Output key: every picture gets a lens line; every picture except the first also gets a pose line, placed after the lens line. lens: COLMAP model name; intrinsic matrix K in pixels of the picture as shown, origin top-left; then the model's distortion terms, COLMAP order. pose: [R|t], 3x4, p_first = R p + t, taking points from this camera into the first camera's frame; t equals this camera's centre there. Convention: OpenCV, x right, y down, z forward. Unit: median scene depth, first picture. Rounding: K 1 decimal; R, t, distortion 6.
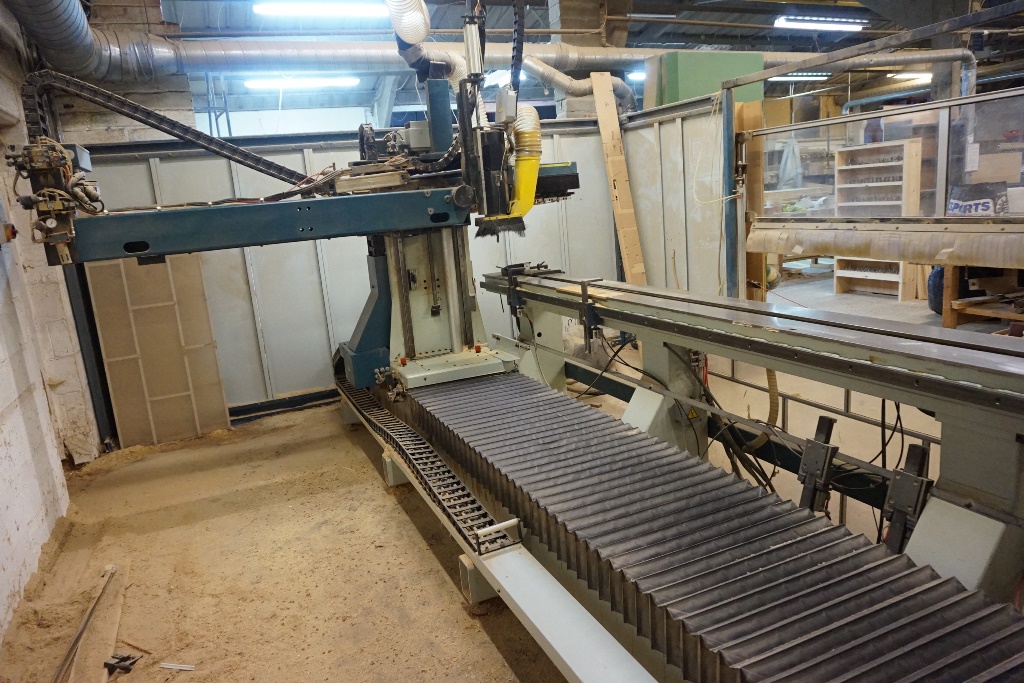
lens RADIAL K [[694.0, 0, 507.8], [0, 694.0, 342.5], [0, 0, 1]] dist [-0.047915, 0.035210]
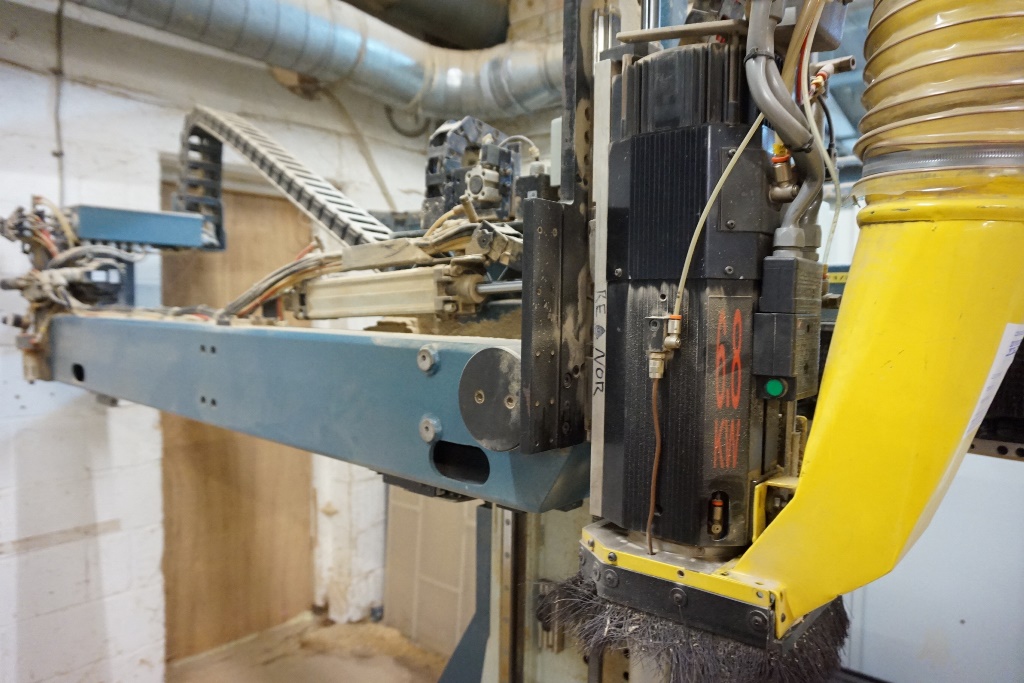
lens RADIAL K [[694.0, 0, 507.8], [0, 694.0, 342.5], [0, 0, 1]] dist [-0.047915, 0.035210]
pose [[0.424973, 0.138372, -0.894568, 0.120172], [-0.234325, 0.971378, 0.038935, -0.235803], [0.874351, 0.193073, 0.445233, 0.906709]]
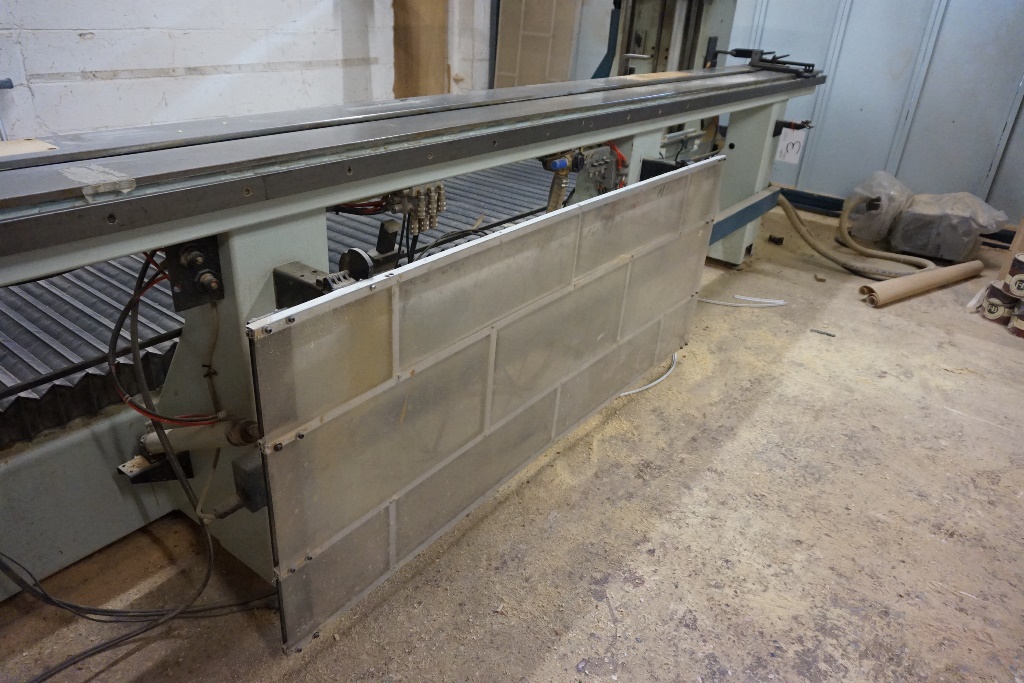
lens RADIAL K [[694.0, 0, 507.0], [0, 694.0, 339.0], [0, 0, 1]] dist [-0.051536, 0.045354]
pose [[0.484652, 0.488540, -0.725563, 0.678900], [-0.271543, 0.872542, 0.406123, -0.077530], [0.831491, 0.000193, 0.555538, 0.392502]]
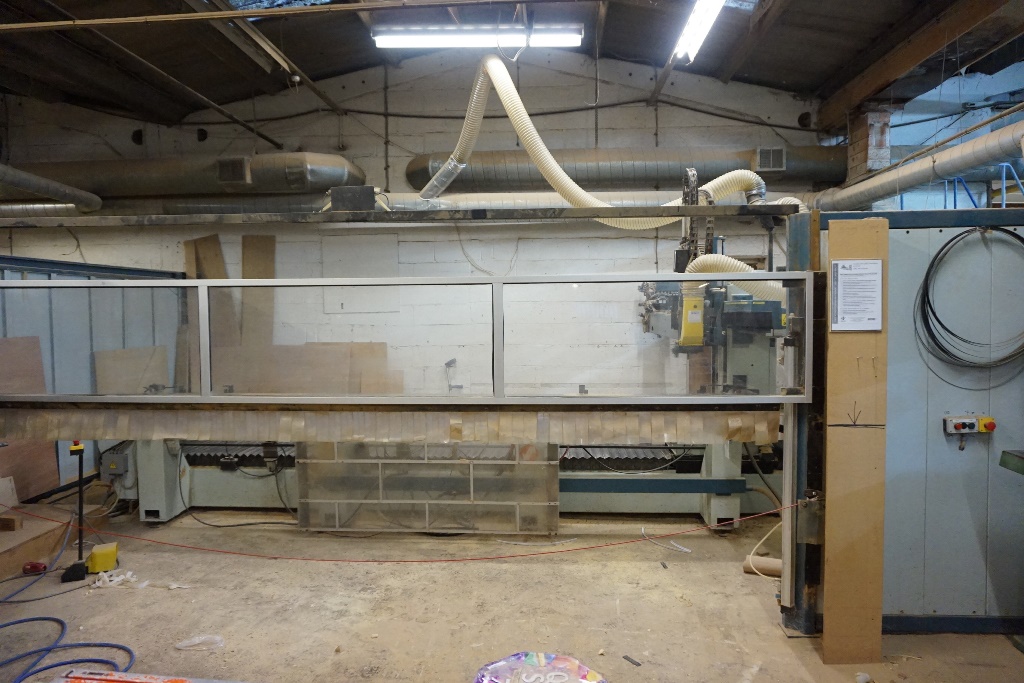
lens RADIAL K [[694.0, 0, 507.8], [0, 694.0, 342.5], [0, 0, 1]] dist [-0.047915, 0.035210]
pose [[-0.451584, 0.134347, -0.882056, 1.361850], [-0.135281, 0.966859, 0.216523, -0.435236], [0.881913, 0.217104, -0.418443, 1.302777]]
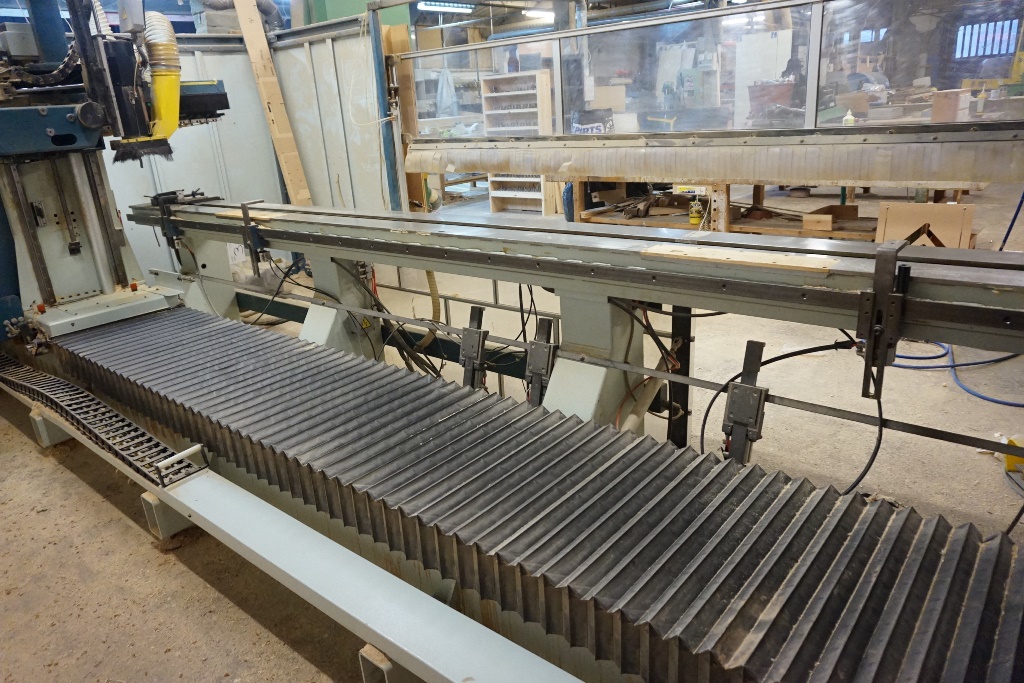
lens RADIAL K [[694.0, 0, 507.8], [0, 694.0, 342.5], [0, 0, 1]] dist [-0.047915, 0.035210]
pose [[0.895958, -0.125274, 0.426106, 0.004445], [0.084432, 0.989943, 0.113510, 0.023159], [-0.436041, -0.065724, 0.897524, -0.038929]]
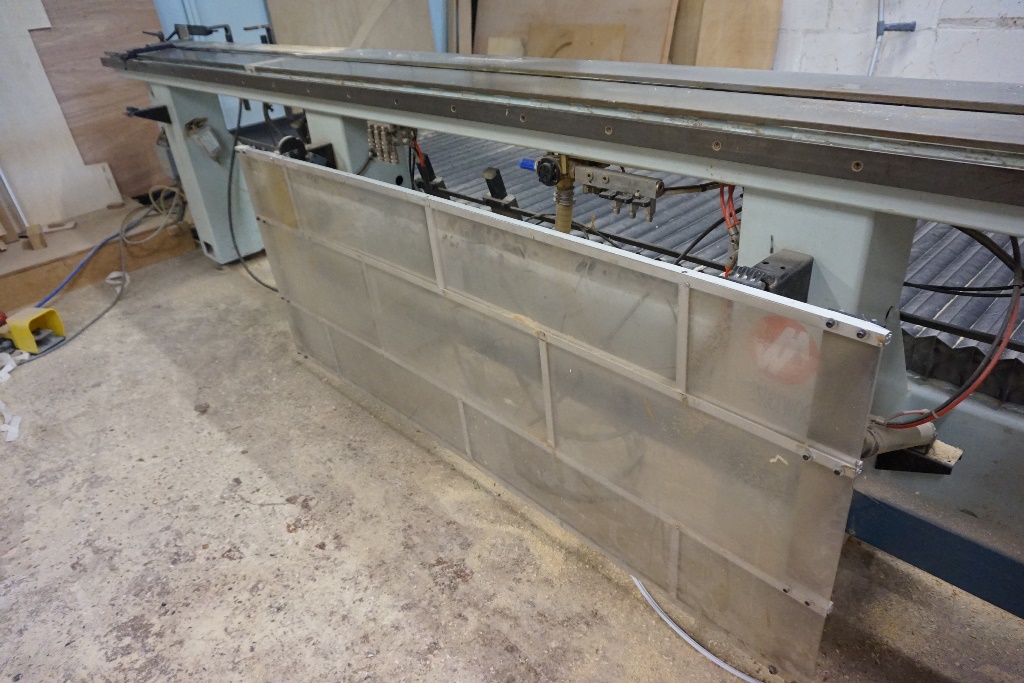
lens RADIAL K [[694.0, 0, 507.8], [0, 694.0, 342.5], [0, 0, 1]] dist [-0.047915, 0.035210]
pose [[-0.927343, 0.310182, -0.209336, 0.401412], [0.094204, 0.734894, 0.671608, -0.176764], [0.362161, 0.603091, -0.710719, 1.009656]]
